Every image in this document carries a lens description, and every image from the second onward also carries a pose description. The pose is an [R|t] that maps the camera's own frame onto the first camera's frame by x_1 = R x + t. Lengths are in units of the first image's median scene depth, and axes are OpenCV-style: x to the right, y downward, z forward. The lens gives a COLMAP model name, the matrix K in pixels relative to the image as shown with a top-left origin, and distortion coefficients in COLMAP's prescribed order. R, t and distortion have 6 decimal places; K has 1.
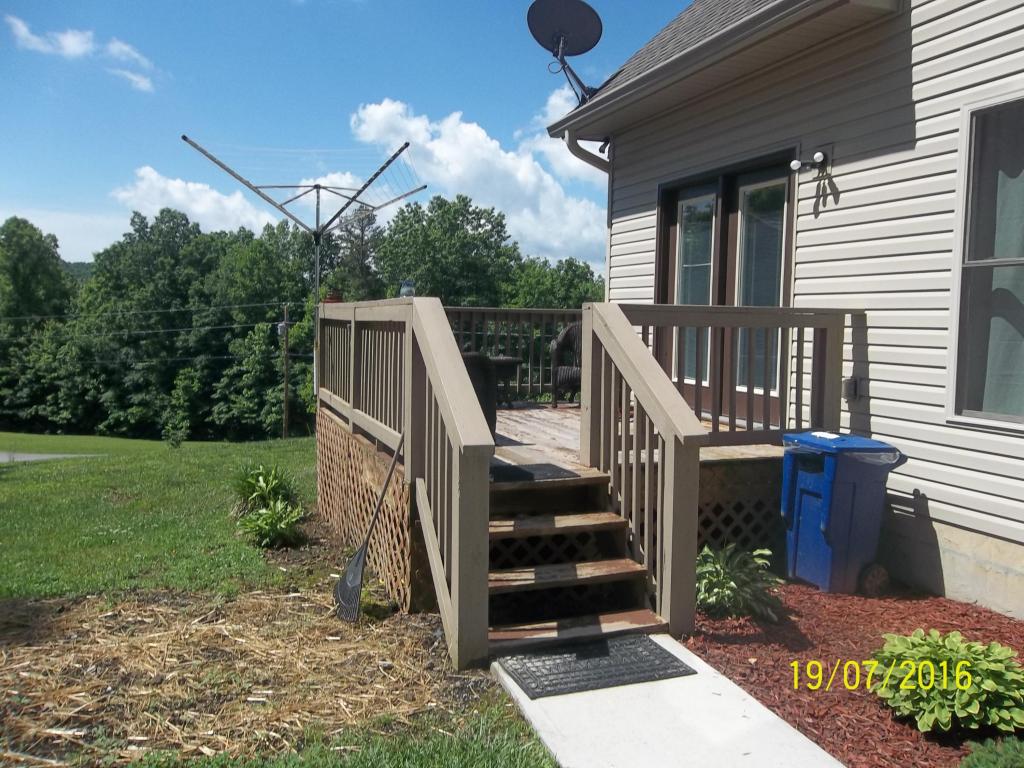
lens RADIAL K [[841.7, 0, 512.9], [0, 841.7, 382.6], [0, 0, 1]] dist [0.002728, -0.015714]
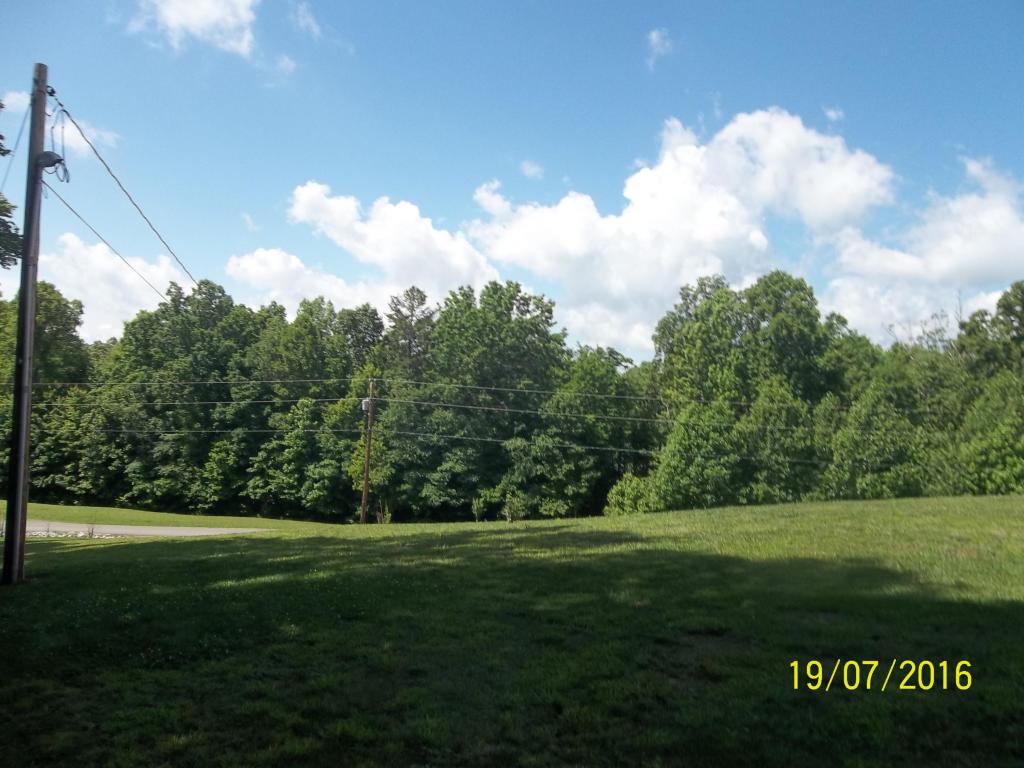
lens RADIAL K [[841.7, 0, 505.3], [0, 841.7, 389.0], [0, 0, 1]] dist [0.002728, -0.015714]
pose [[0.996793, 0.038161, 0.070334, -0.130359], [-0.031332, 0.994910, -0.095772, 0.006465], [-0.073631, 0.093262, 0.992915, -0.006431]]
